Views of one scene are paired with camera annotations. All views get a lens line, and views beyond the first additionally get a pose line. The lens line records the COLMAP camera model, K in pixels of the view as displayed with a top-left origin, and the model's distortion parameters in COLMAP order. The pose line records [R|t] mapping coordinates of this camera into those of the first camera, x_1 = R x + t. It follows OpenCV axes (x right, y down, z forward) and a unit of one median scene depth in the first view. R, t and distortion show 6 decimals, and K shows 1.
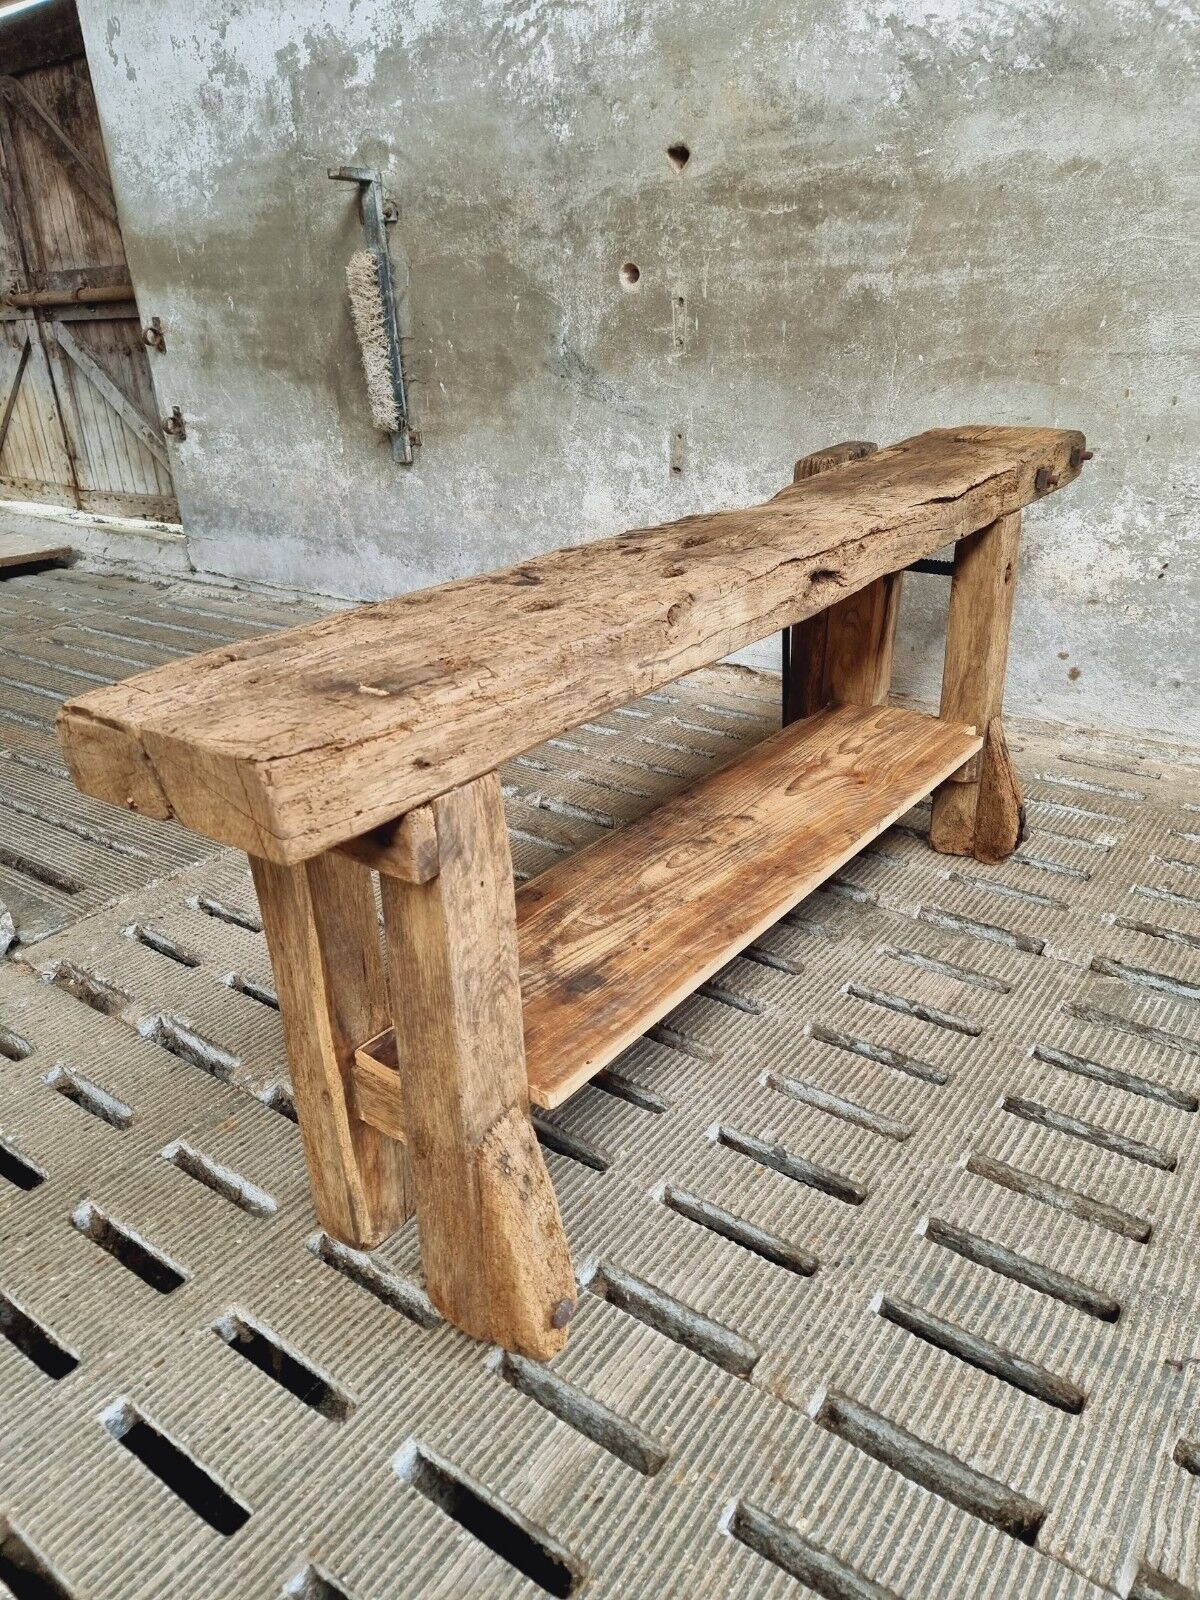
lens RADIAL K [[1111.1, 0, 597.0], [0, 1111.1, 806.8], [0, 0, 1]] dist [0.067610, -0.060061]
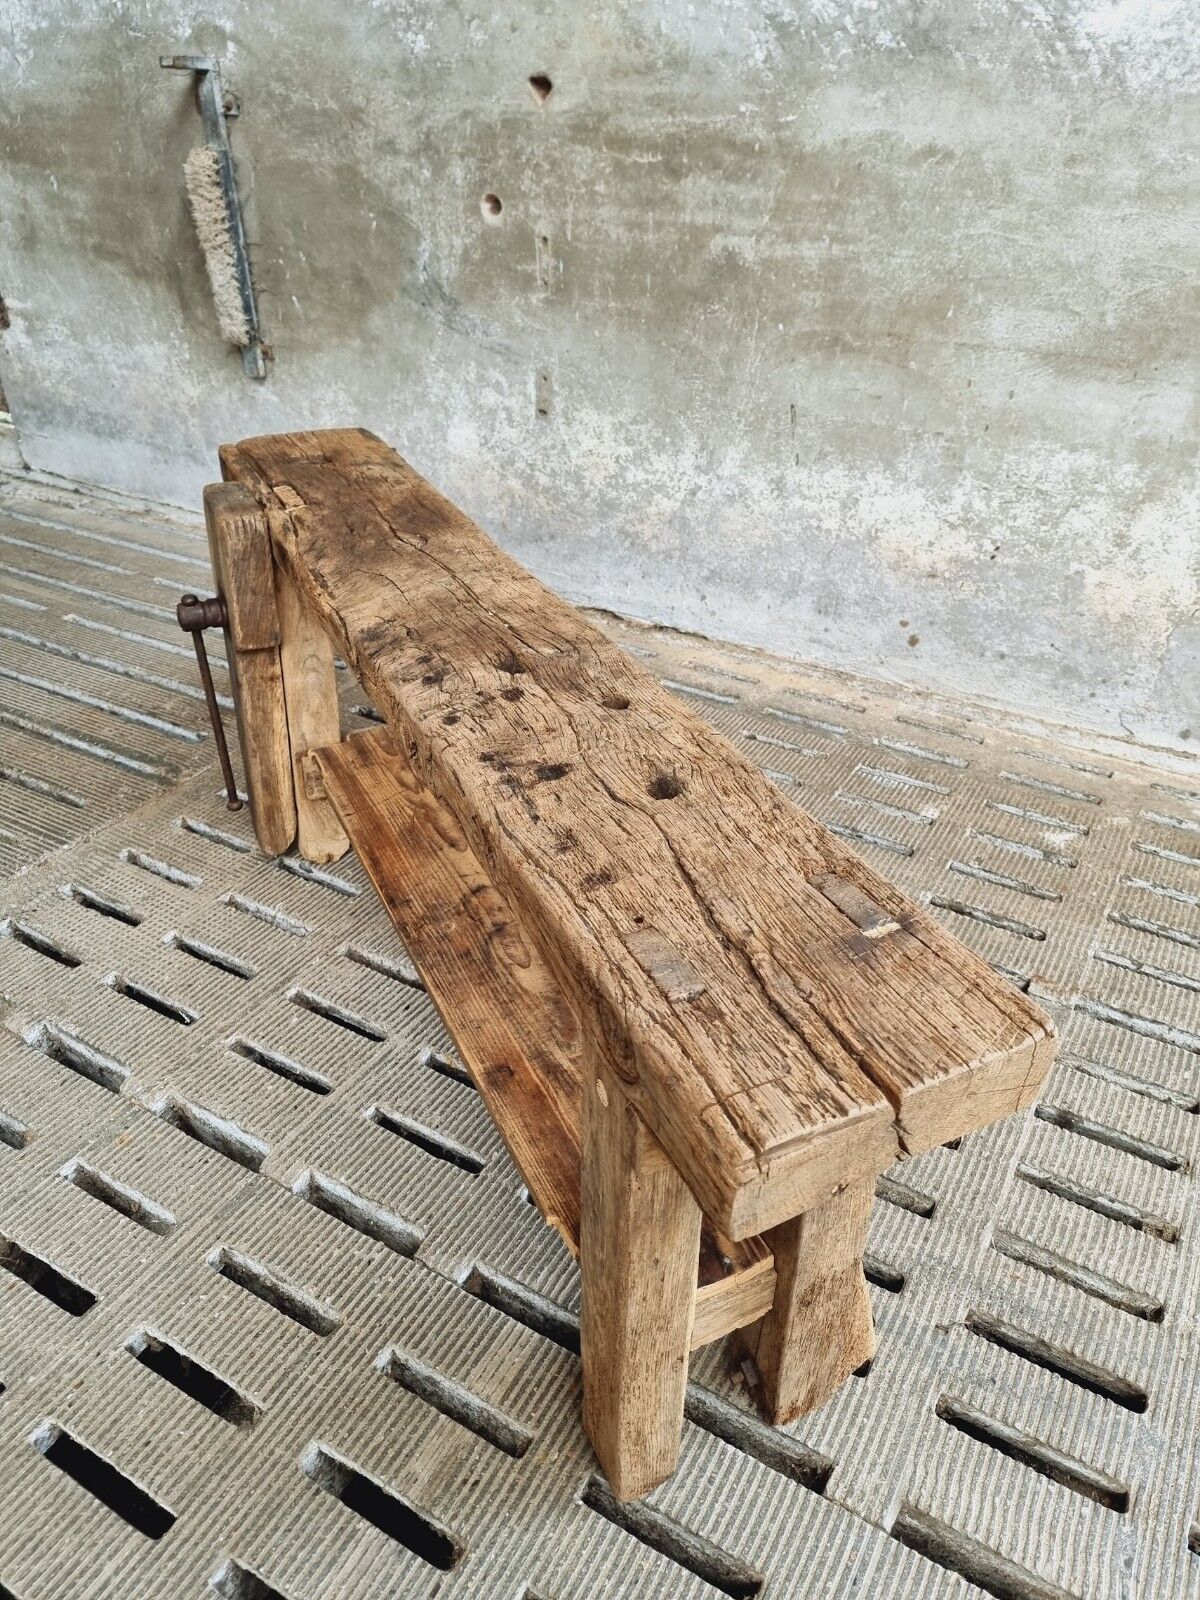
lens RADIAL K [[1111.1, 0, 602.4], [0, 1111.1, 812.8], [0, 0, 1]] dist [0.067610, -0.060061]
pose [[0.993070, -0.015854, 0.116448, 0.003019], [-0.001091, 0.989572, 0.144035, -0.113199], [-0.117518, -0.143164, 0.982697, -0.040196]]
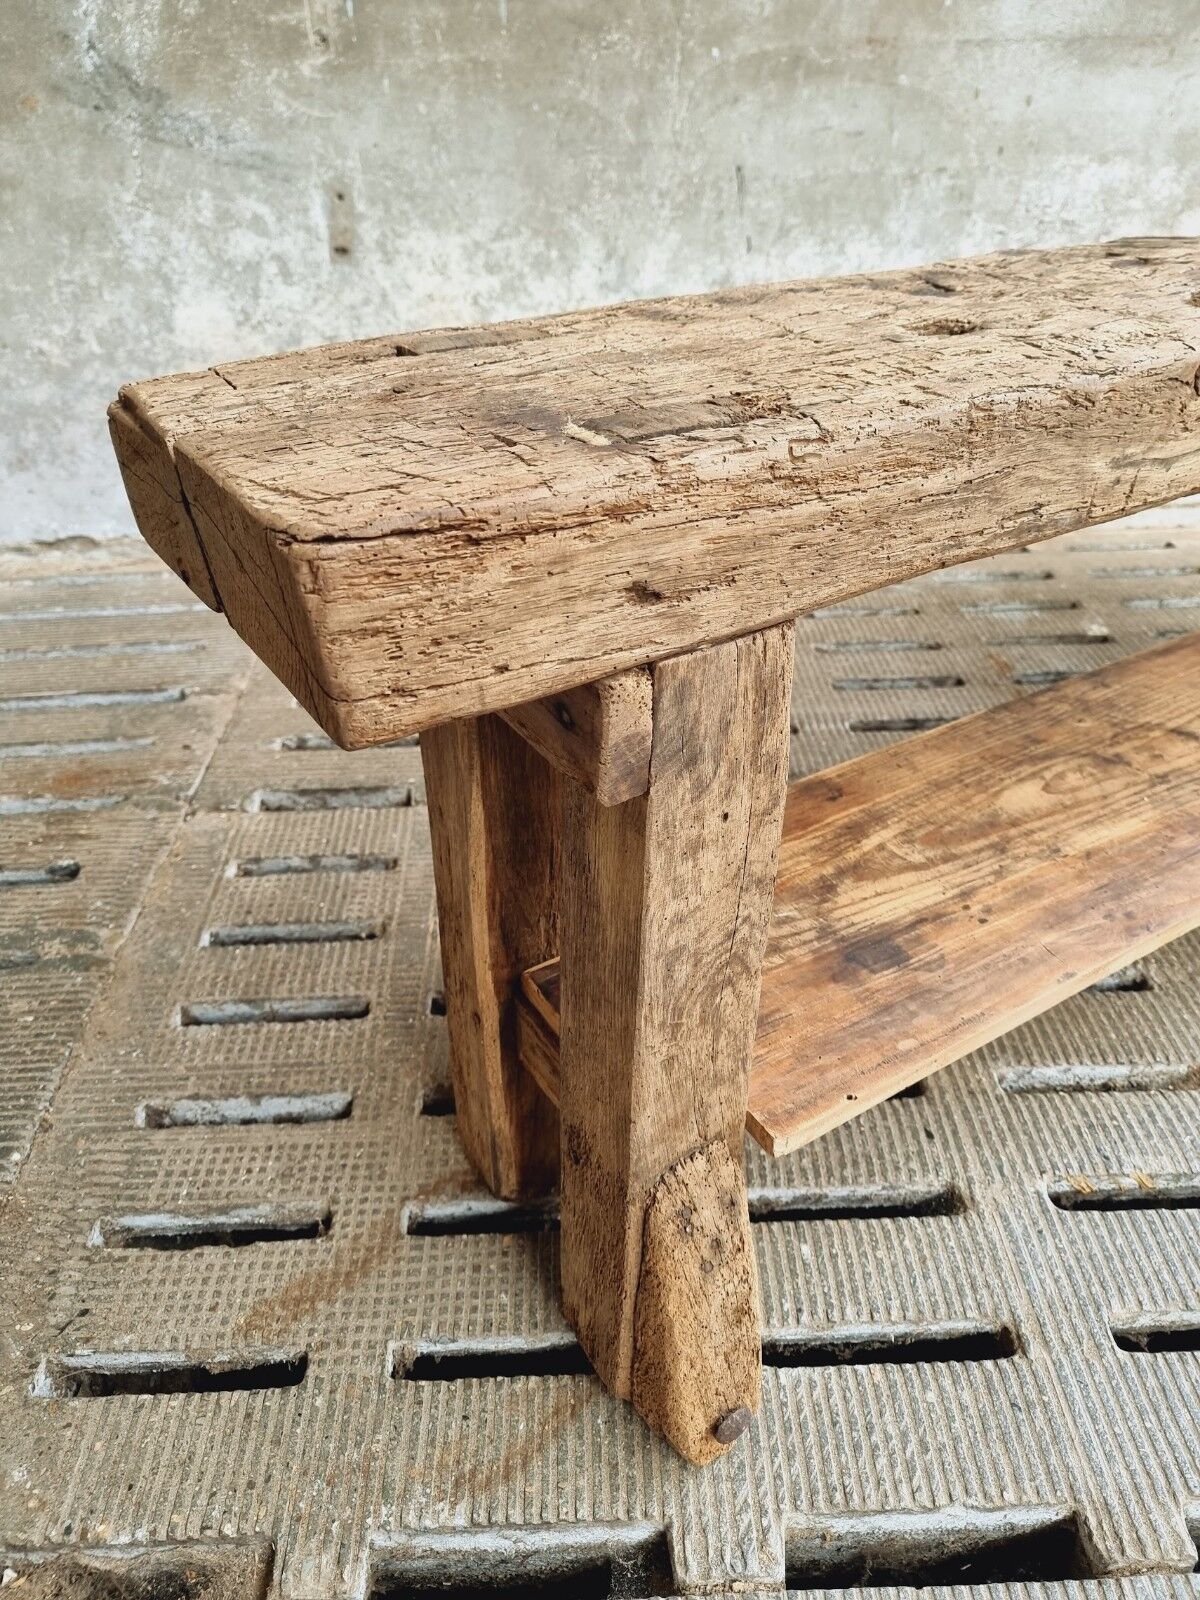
lens RADIAL K [[1111.1, 0, 577.9], [0, 1111.1, 805.6], [0, 0, 1]] dist [0.067610, -0.060061]
pose [[0.787064, -0.331217, 0.520409, -0.333450], [0.256678, 0.942969, 0.211959, -0.117575], [-0.560934, -0.033248, 0.827193, 0.430606]]
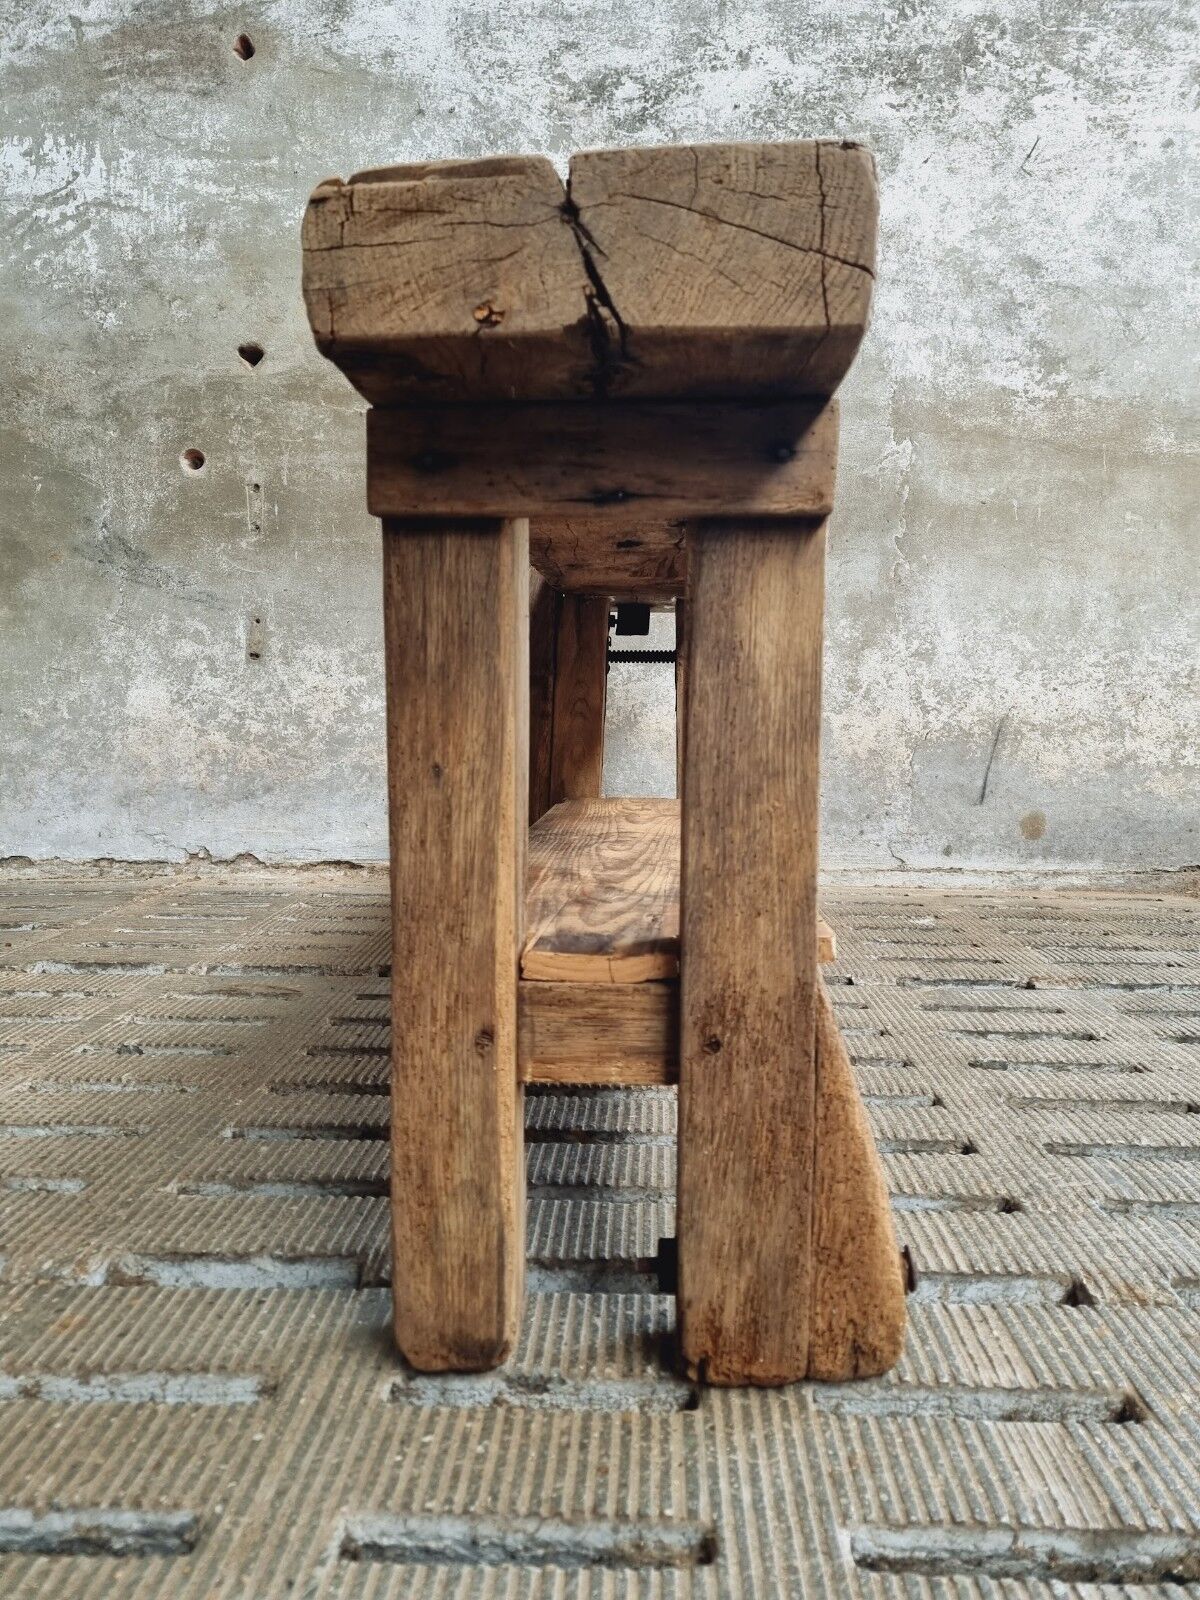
lens RADIAL K [[1111.1, 0, 586.8], [0, 1111.1, 794.5], [0, 0, 1]] dist [0.067610, -0.060061]
pose [[0.827295, -0.006542, 0.561729, -0.267434], [0.206761, 0.933288, -0.293640, 0.161183], [-0.522334, 0.359070, 0.773457, 0.222015]]
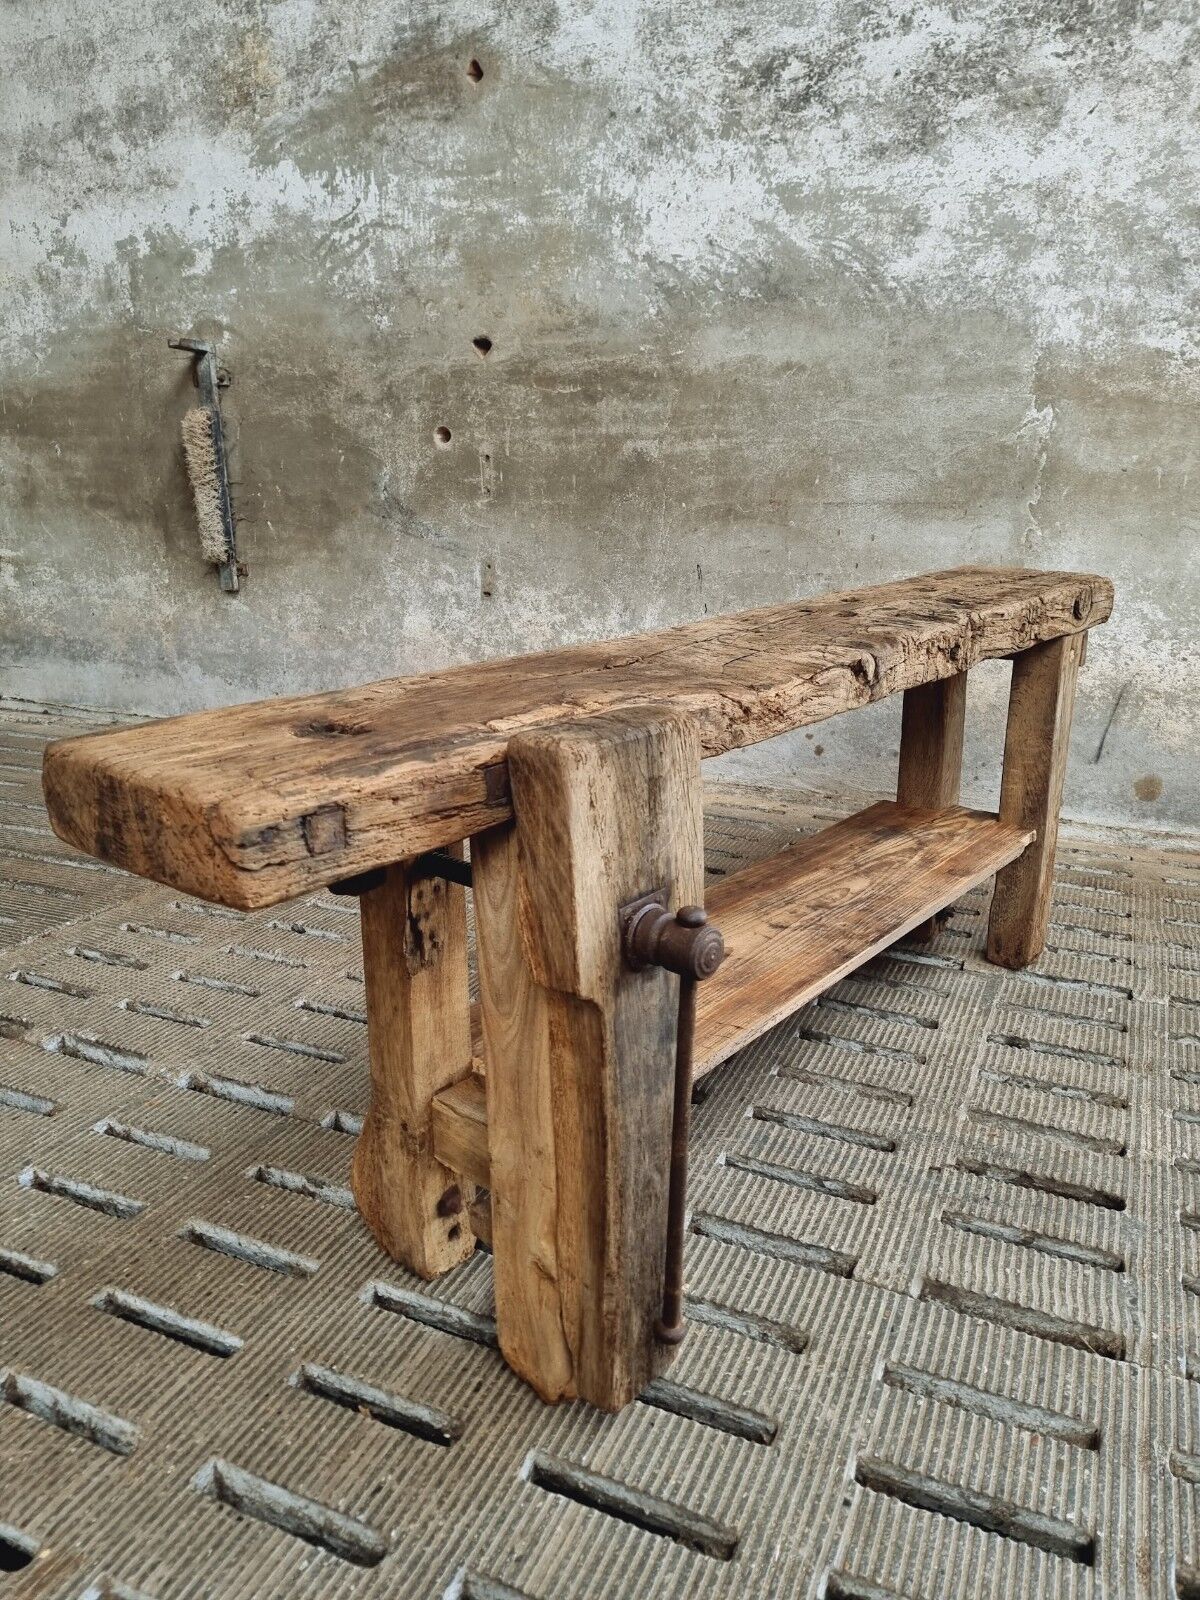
lens RADIAL K [[1111.1, 0, 589.1], [0, 1111.1, 795.1], [0, 0, 1]] dist [0.067610, -0.060061]
pose [[0.979645, -0.021644, 0.199567, -0.074253], [0.052854, 0.986902, -0.152420, 0.108632], [-0.193654, 0.159865, 0.967957, -0.140423]]
